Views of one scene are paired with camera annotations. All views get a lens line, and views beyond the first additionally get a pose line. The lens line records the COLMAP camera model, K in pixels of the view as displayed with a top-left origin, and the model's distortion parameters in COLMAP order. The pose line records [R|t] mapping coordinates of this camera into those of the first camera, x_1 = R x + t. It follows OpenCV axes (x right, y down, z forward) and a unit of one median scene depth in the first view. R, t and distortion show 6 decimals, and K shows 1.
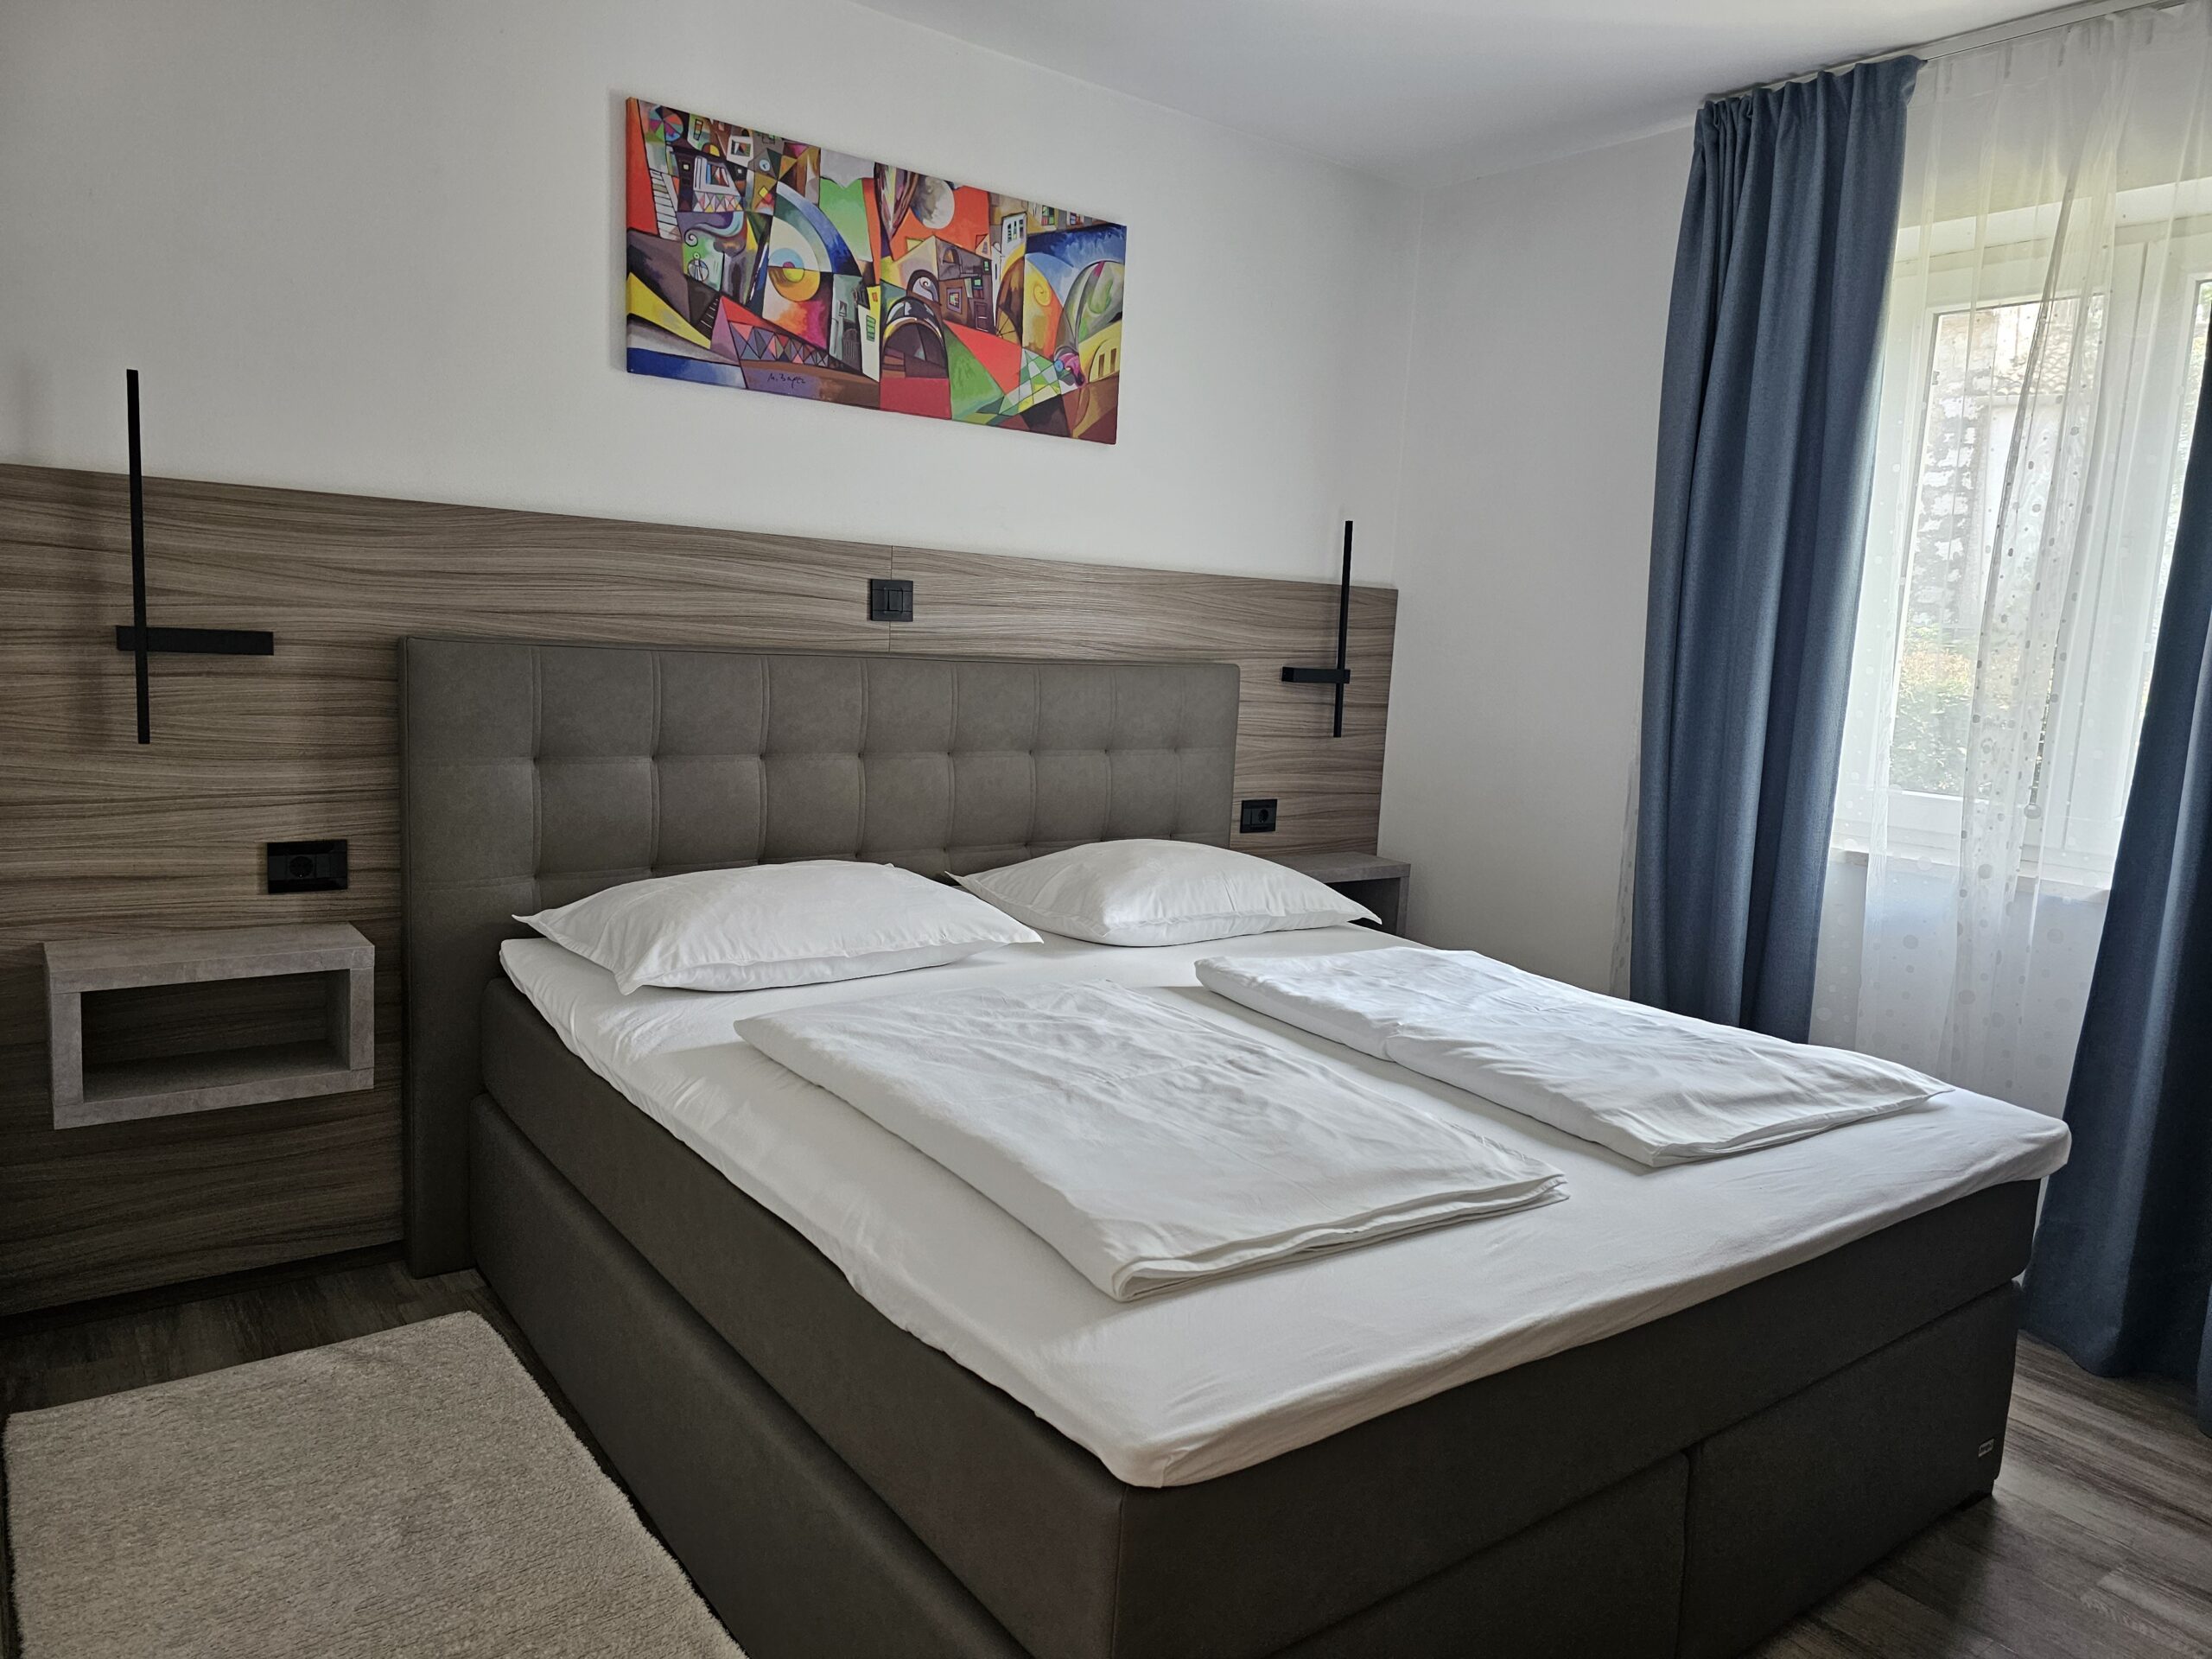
lens RADIAL K [[1489.0, 0, 1098.0], [0, 1489.0, 831.1], [0, 0, 1]] dist [0.050104, -0.038499]
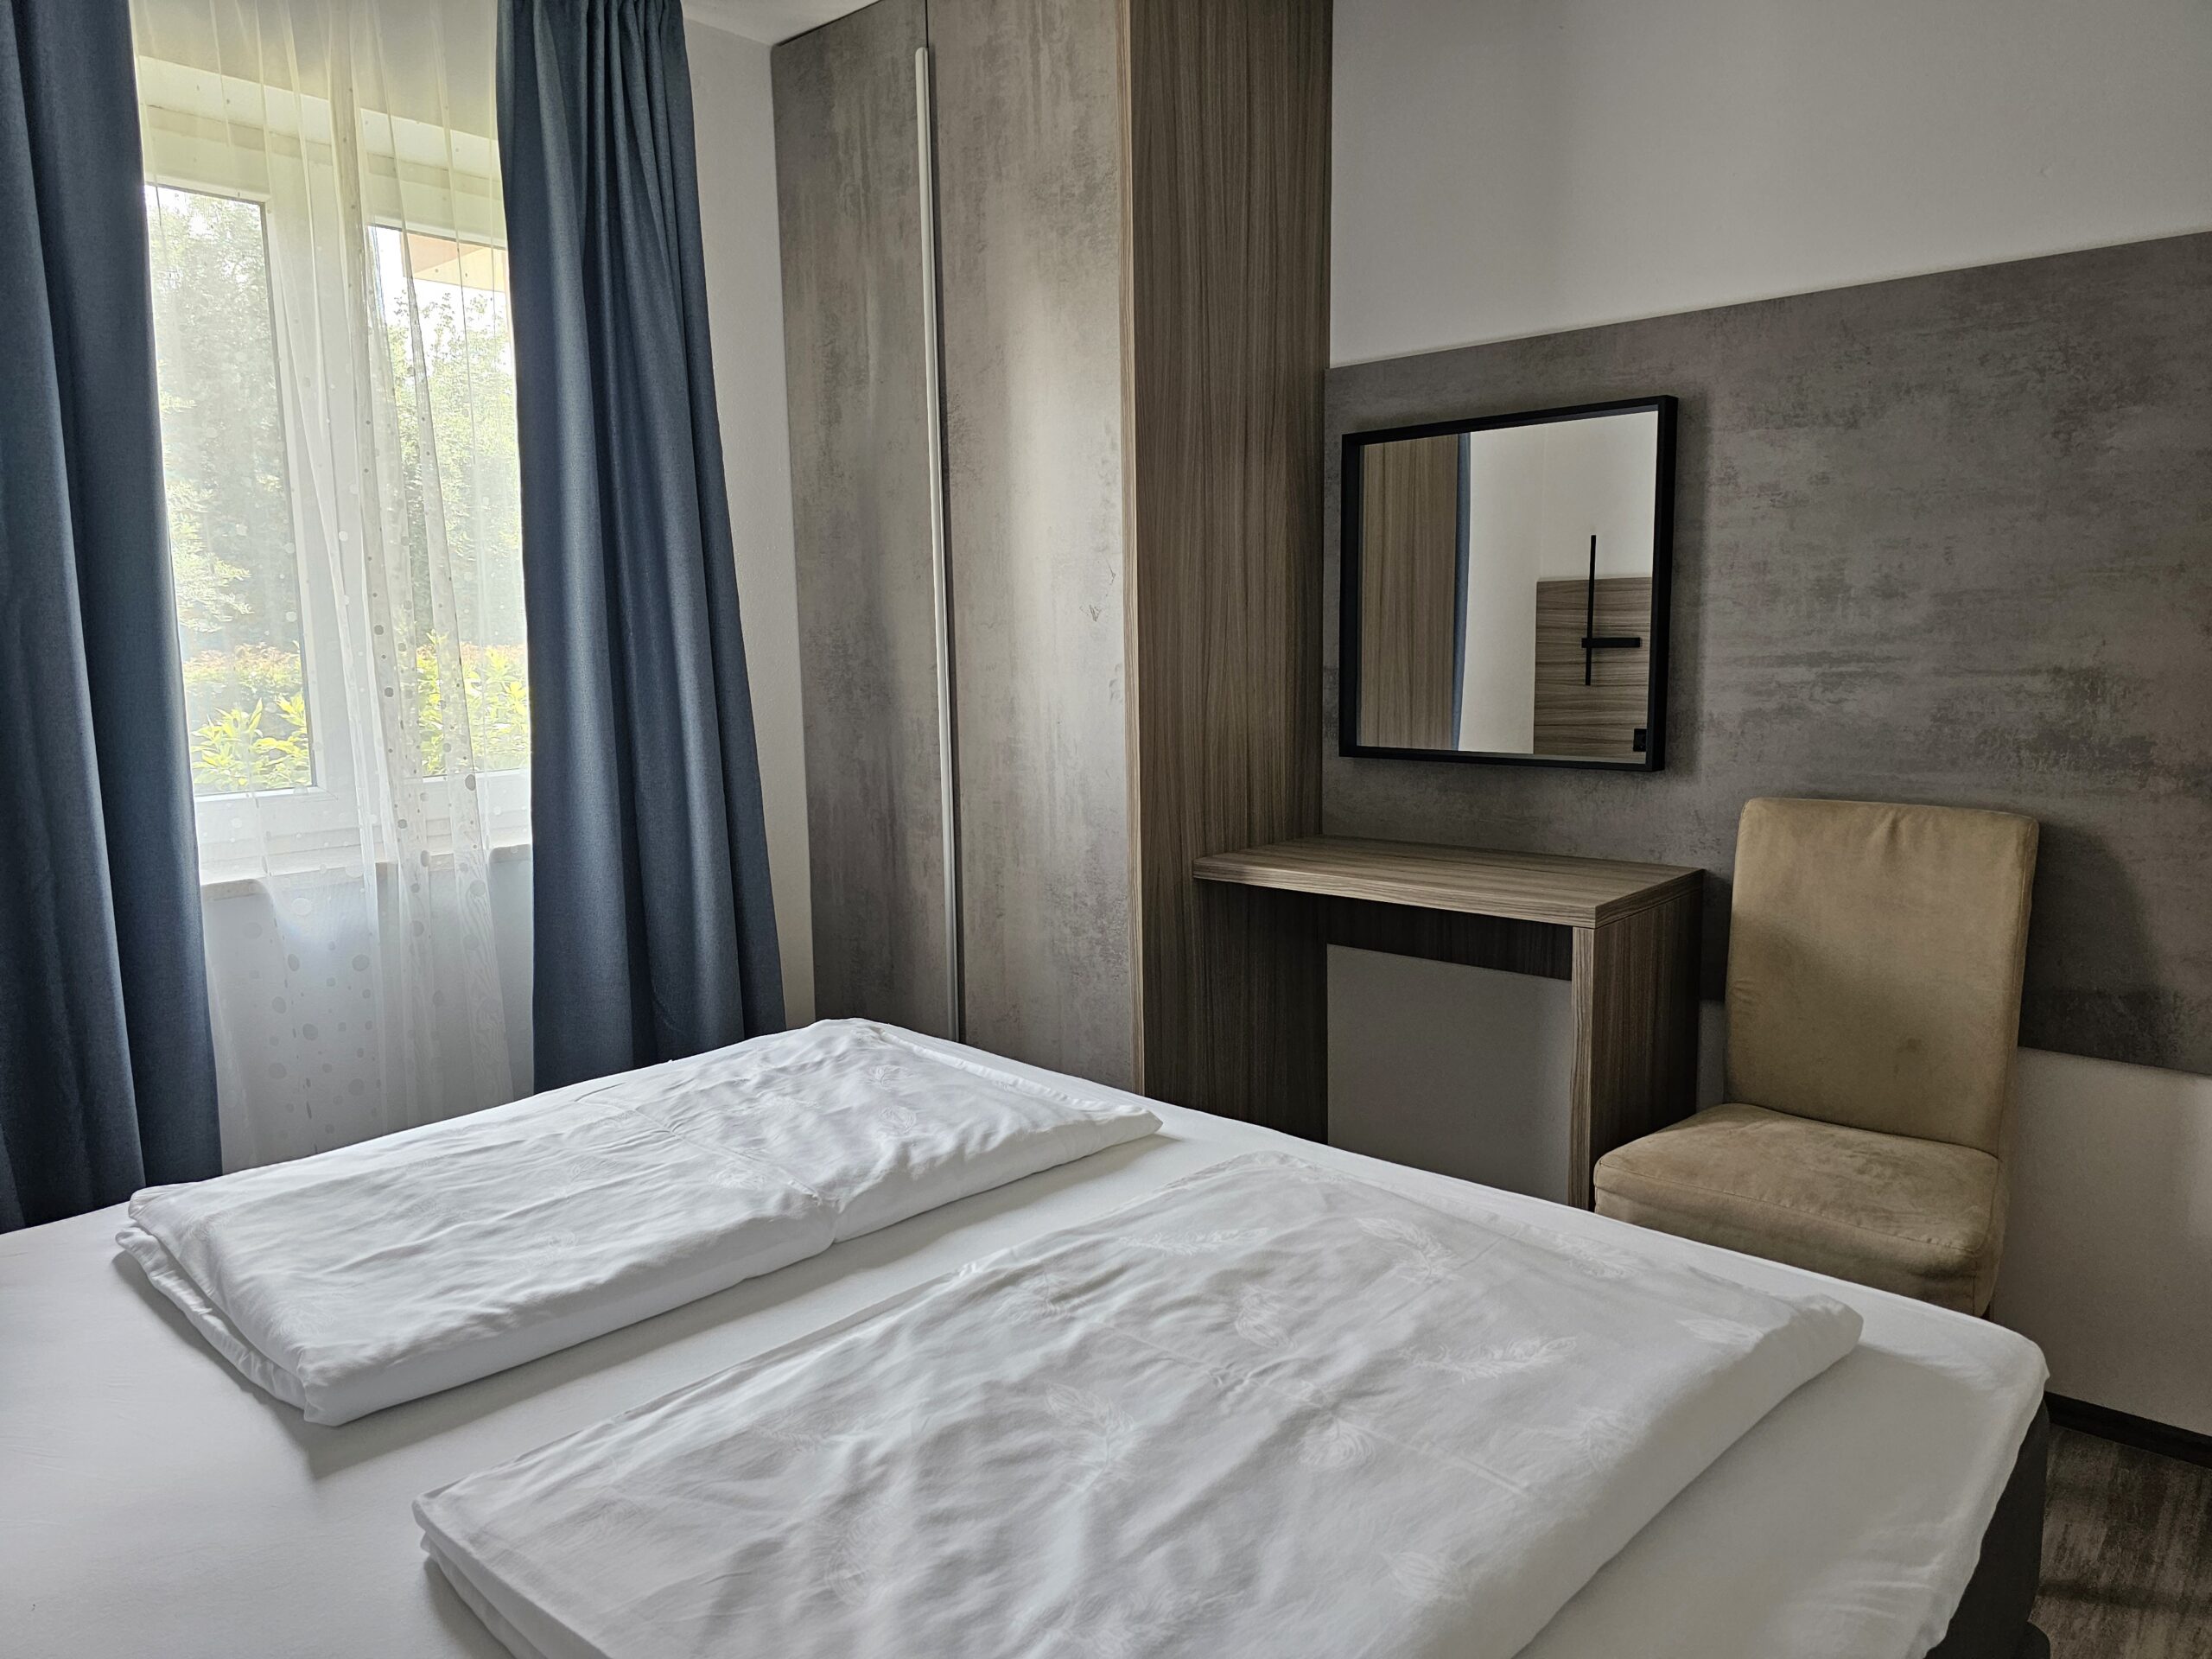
lens RADIAL K [[1489.0, 0, 1102.0], [0, 1489.0, 818.6], [0, 0, 1]] dist [0.050104, -0.038499]
pose [[-0.212027, -0.177244, 0.961056, -0.500148], [0.138833, 0.967978, 0.209150, -0.177595], [-0.967352, 0.177771, -0.180630, 1.074933]]
